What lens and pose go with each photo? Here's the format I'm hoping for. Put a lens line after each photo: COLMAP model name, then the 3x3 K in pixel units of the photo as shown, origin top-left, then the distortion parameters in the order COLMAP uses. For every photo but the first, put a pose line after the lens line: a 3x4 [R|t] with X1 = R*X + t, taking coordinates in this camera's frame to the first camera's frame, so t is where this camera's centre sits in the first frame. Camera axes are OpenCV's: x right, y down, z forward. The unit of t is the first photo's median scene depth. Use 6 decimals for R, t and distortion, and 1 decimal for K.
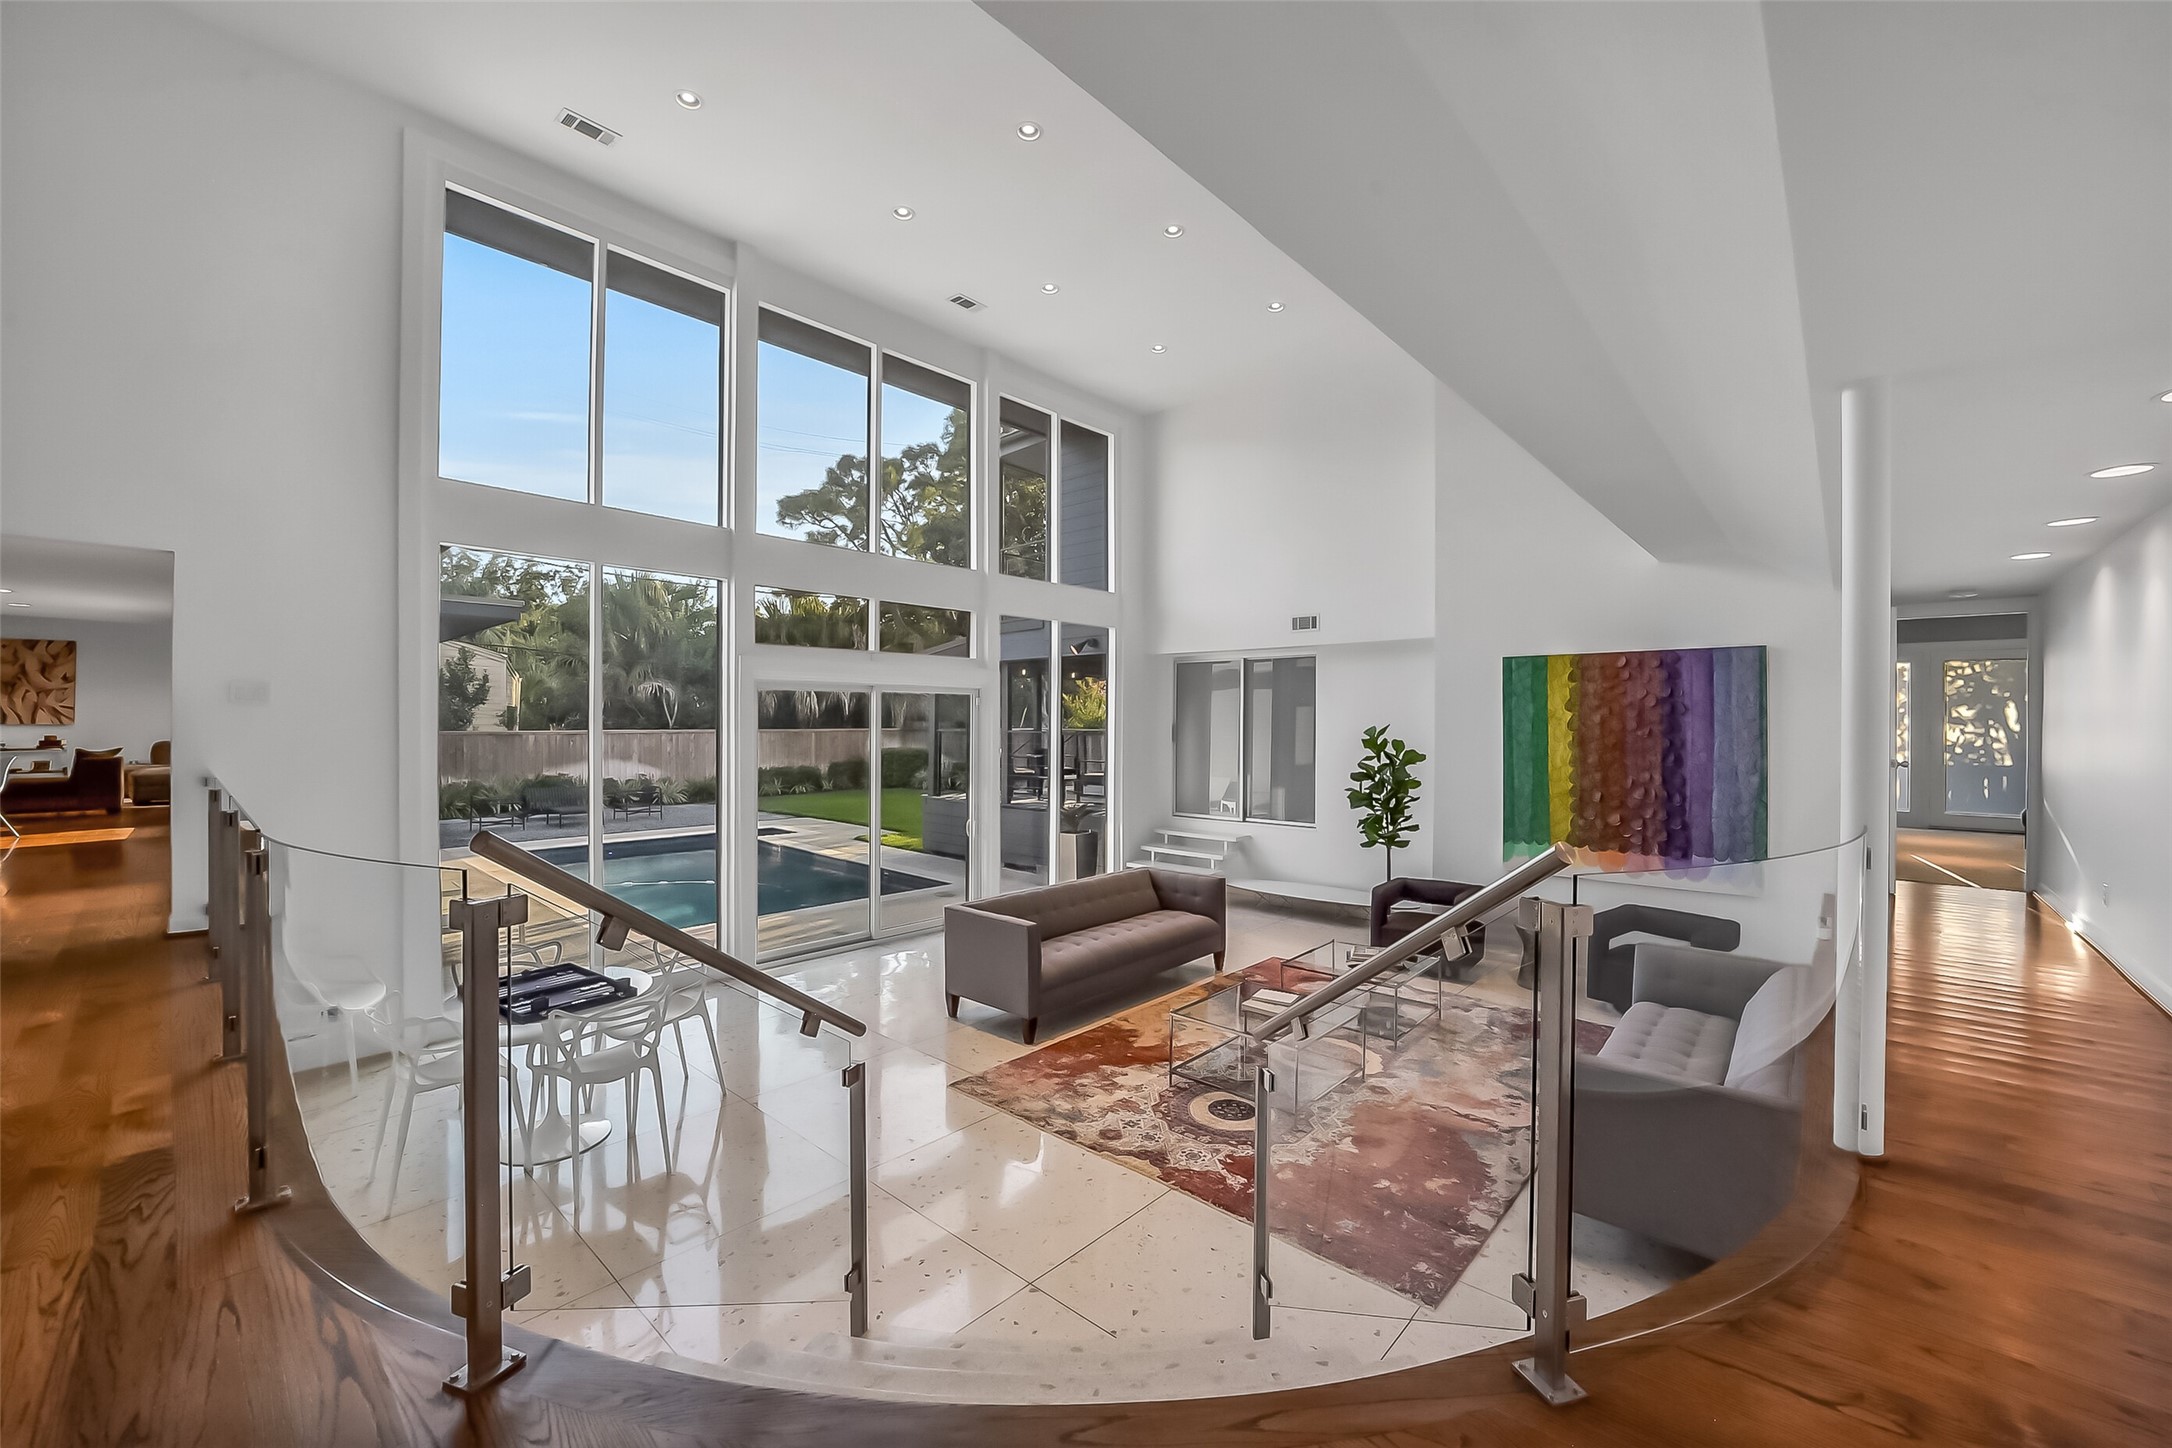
lens RADIAL K [[863.0, 0, 1099.8], [0, 863.0, 720.8], [0, 0, 1]] dist [-0.033707, 0.008180]
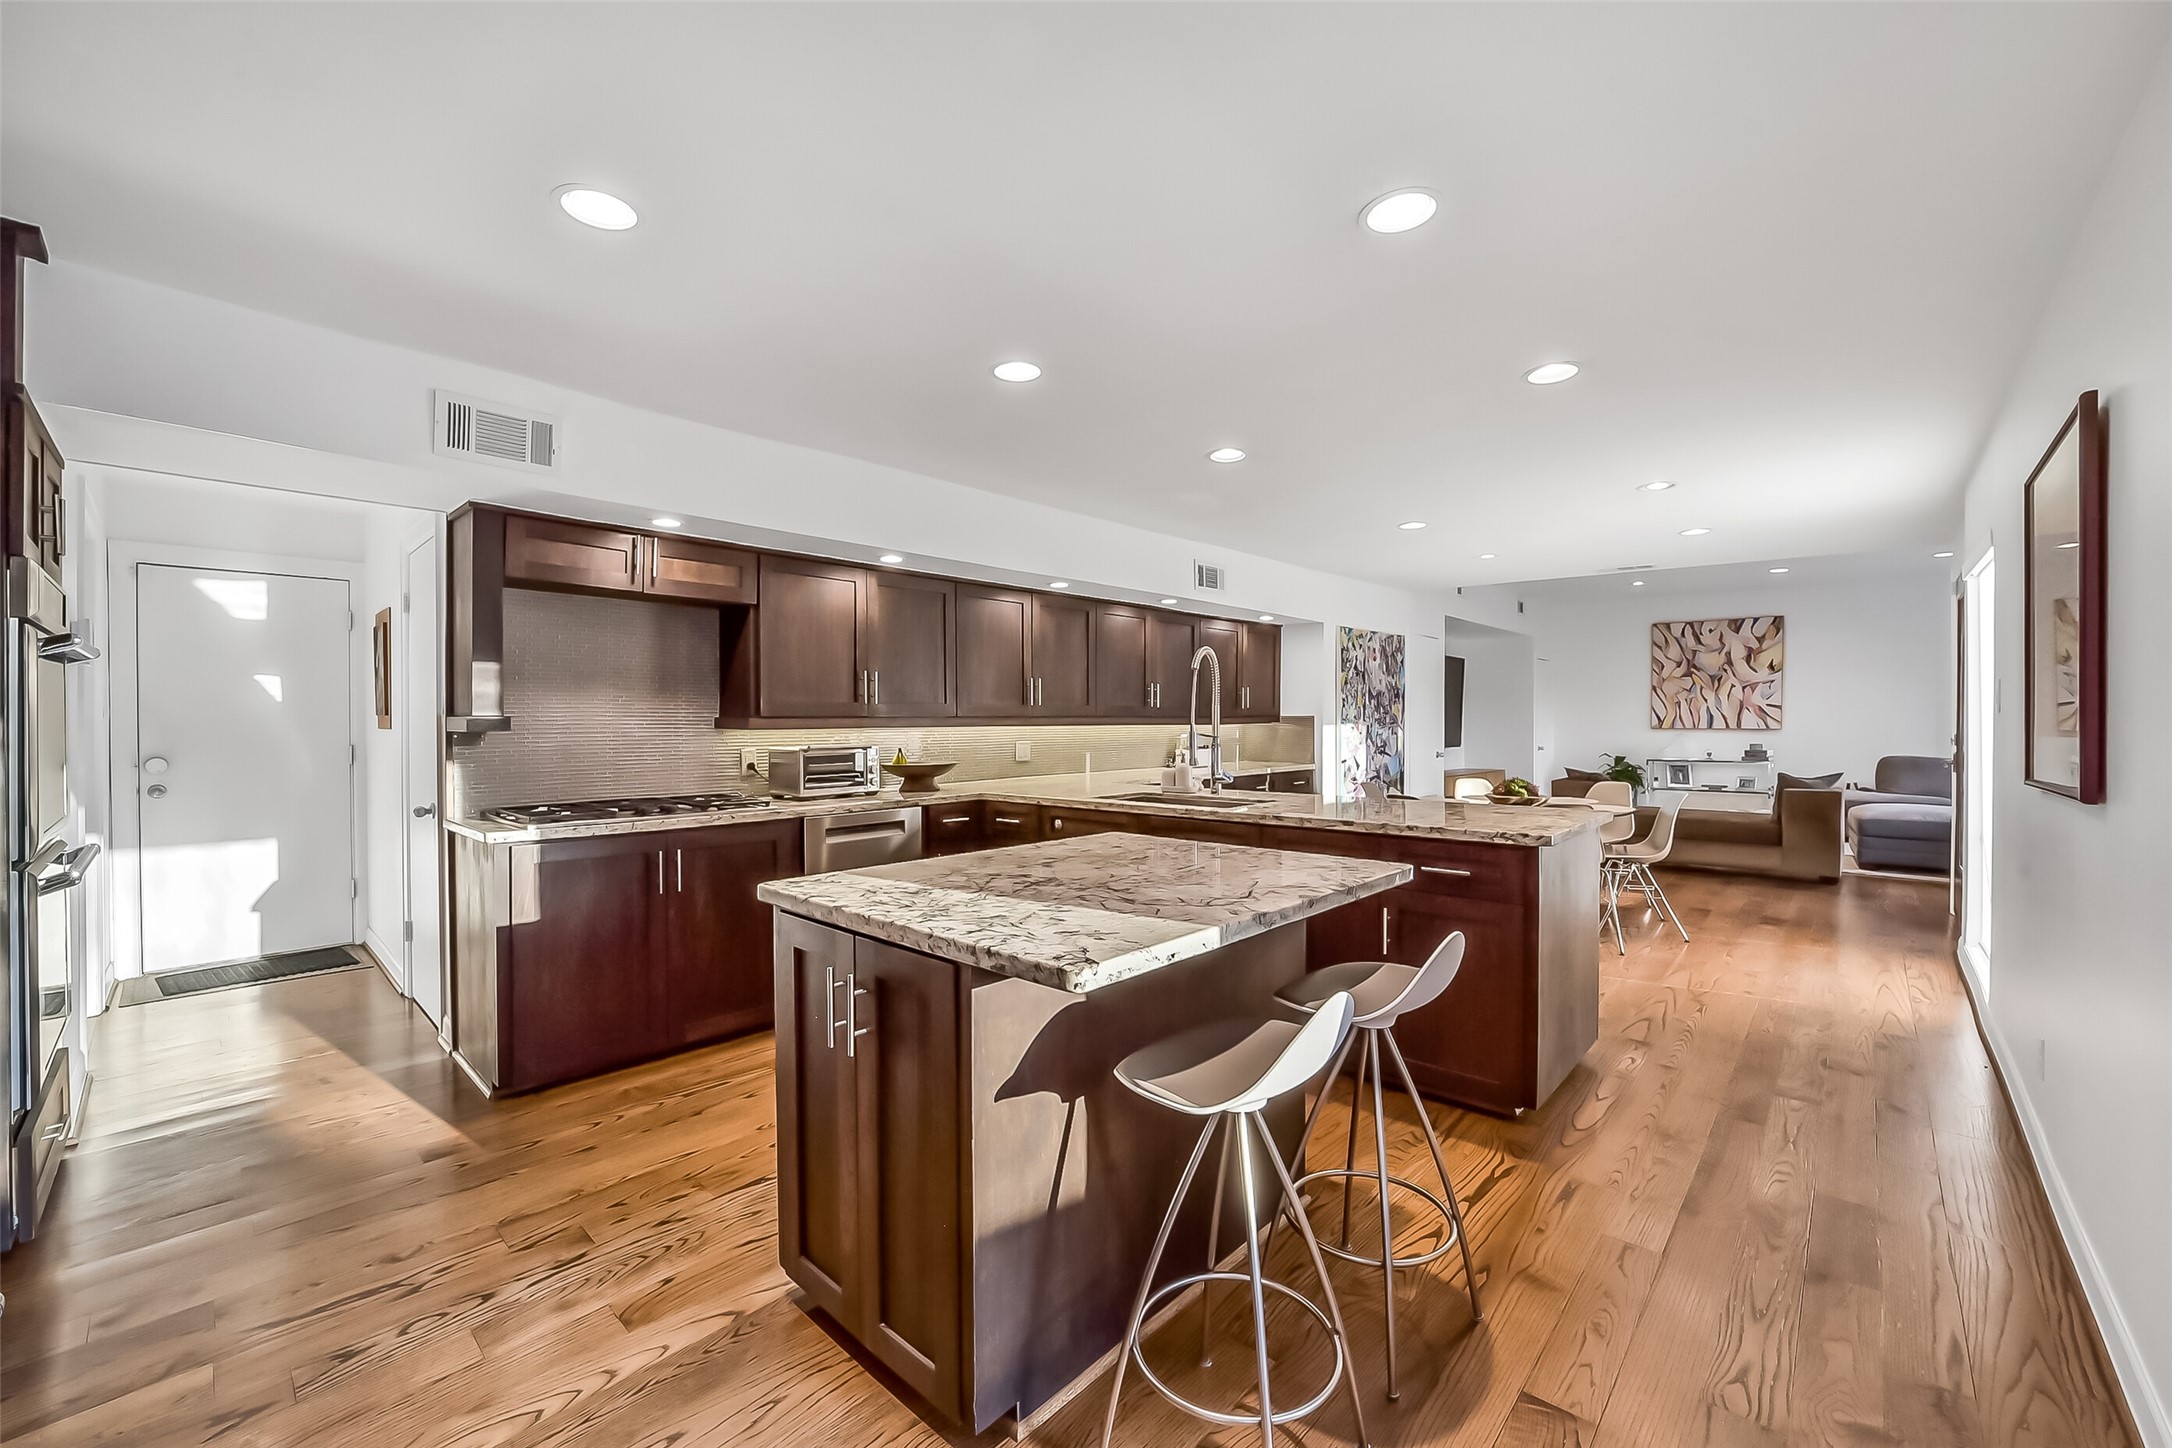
lens RADIAL K [[863.0, 0, 1097.8], [0, 863.0, 724.7], [0, 0, 1]] dist [-0.033707, 0.008180]
pose [[-0.006969, 0.002097, -0.999974, -0.493621], [0.003368, 0.999992, 0.002074, -0.003475], [0.999970, -0.003354, -0.006976, 0.415742]]
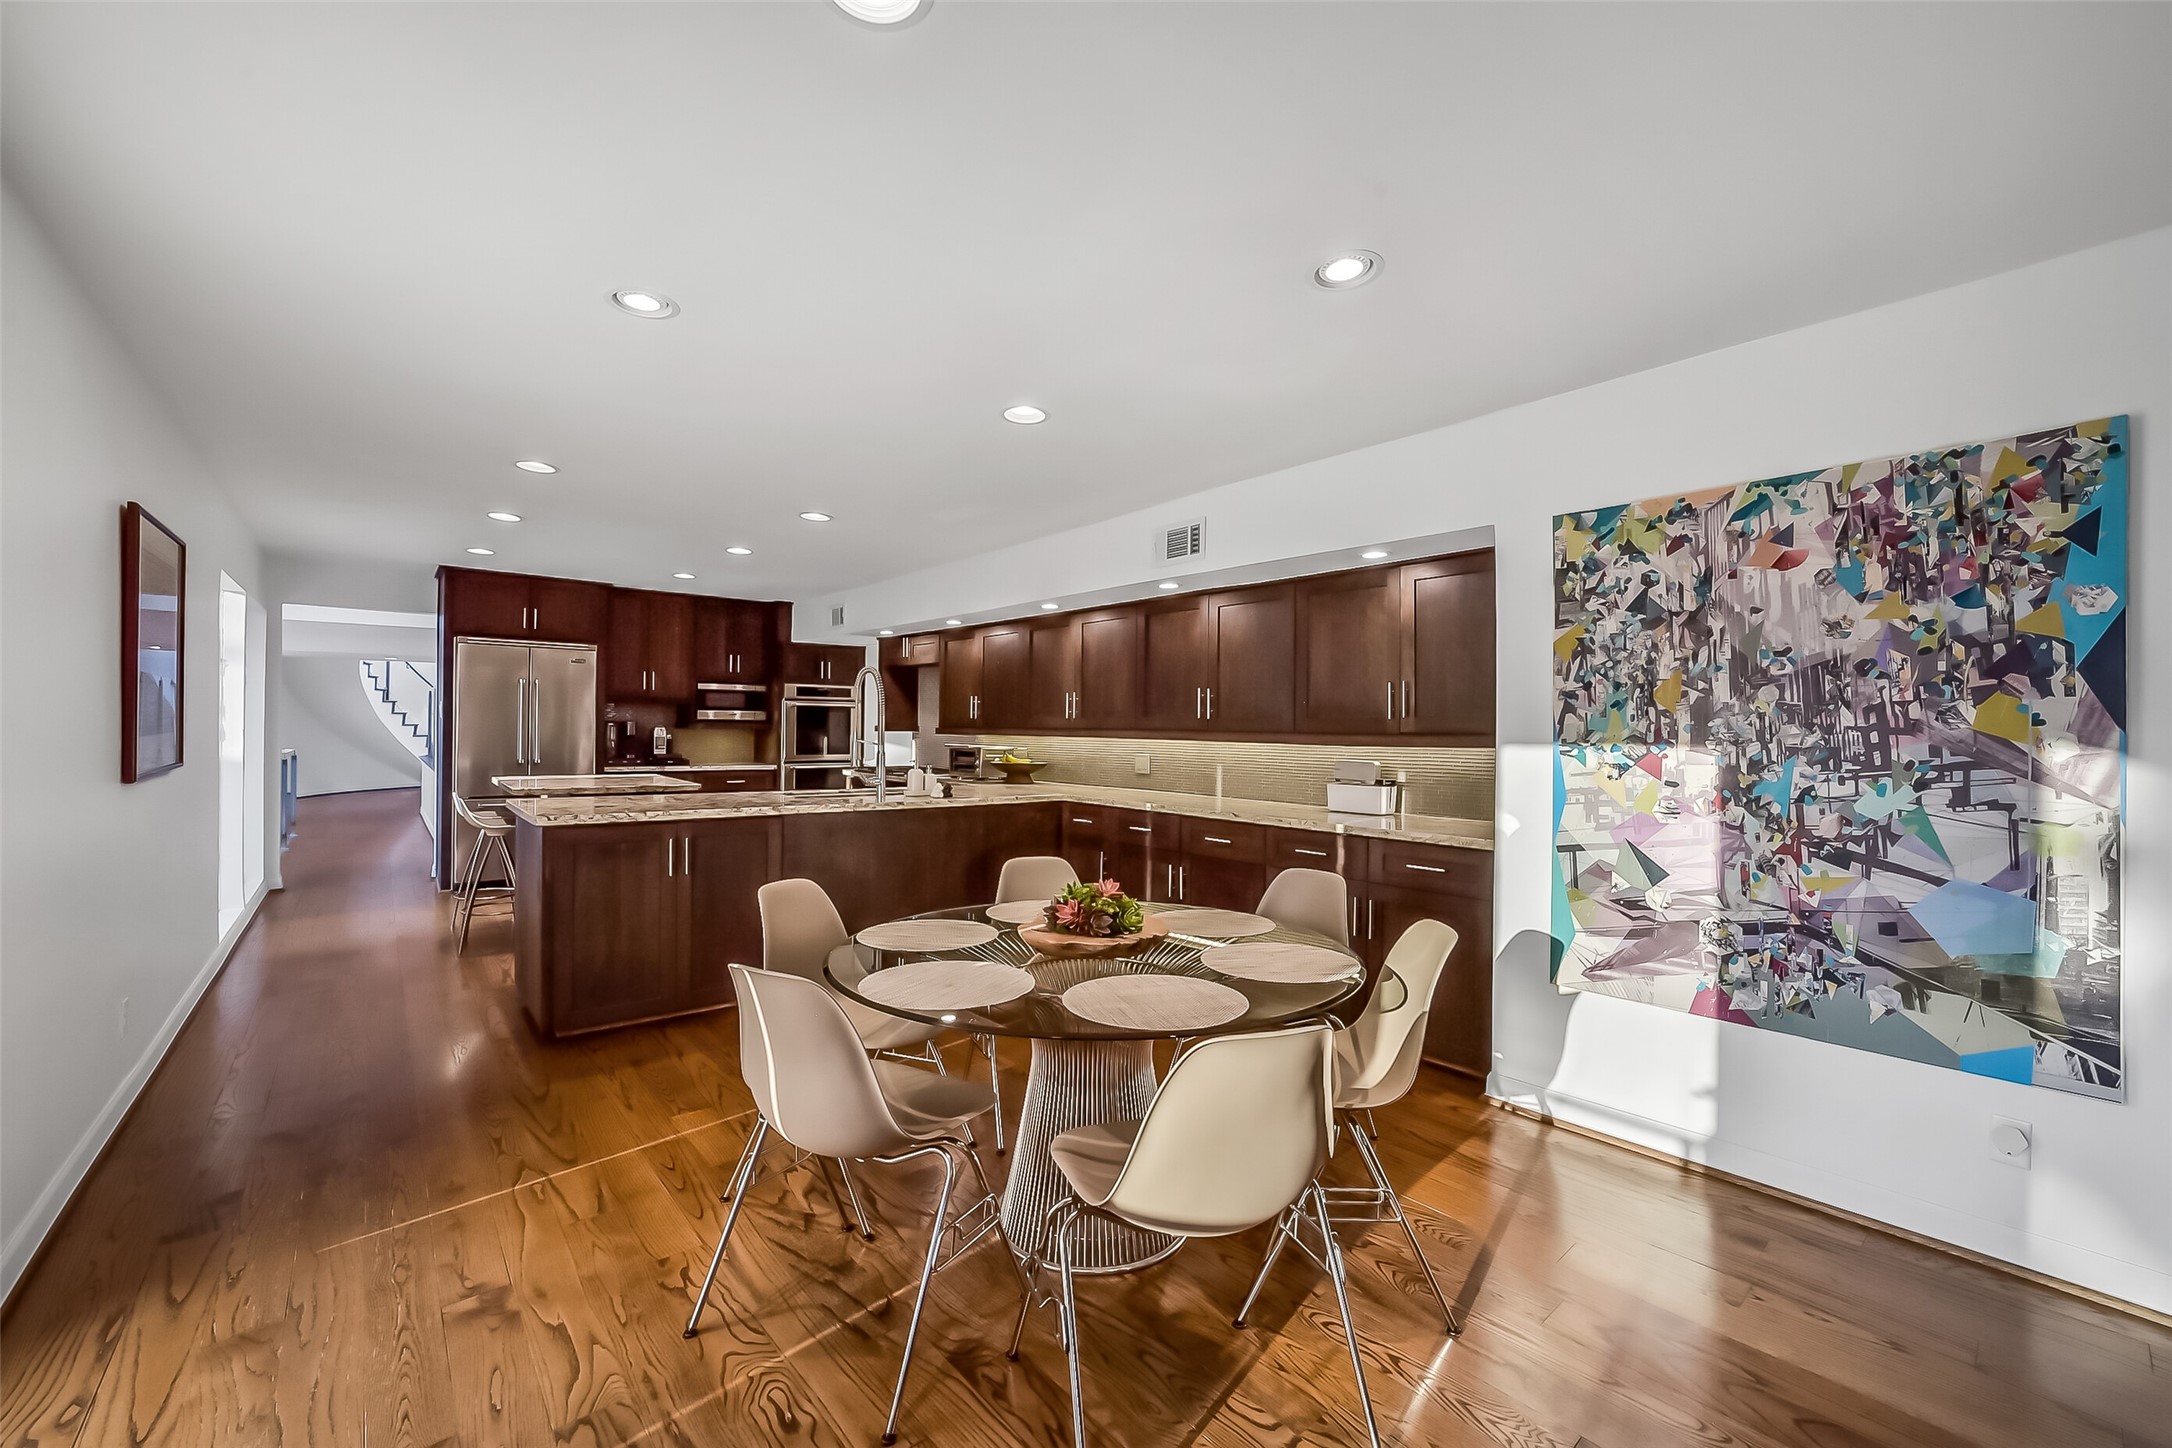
lens RADIAL K [[863.0, 0, 1096.7], [0, 863.0, 731.3], [0, 0, 1]] dist [-0.033707, 0.008180]
pose [[-0.991151, -0.020421, 0.131159, -0.939093], [-0.020187, 0.999791, 0.003109, -0.006535], [-0.131195, 0.000433, -0.991357, 0.790930]]
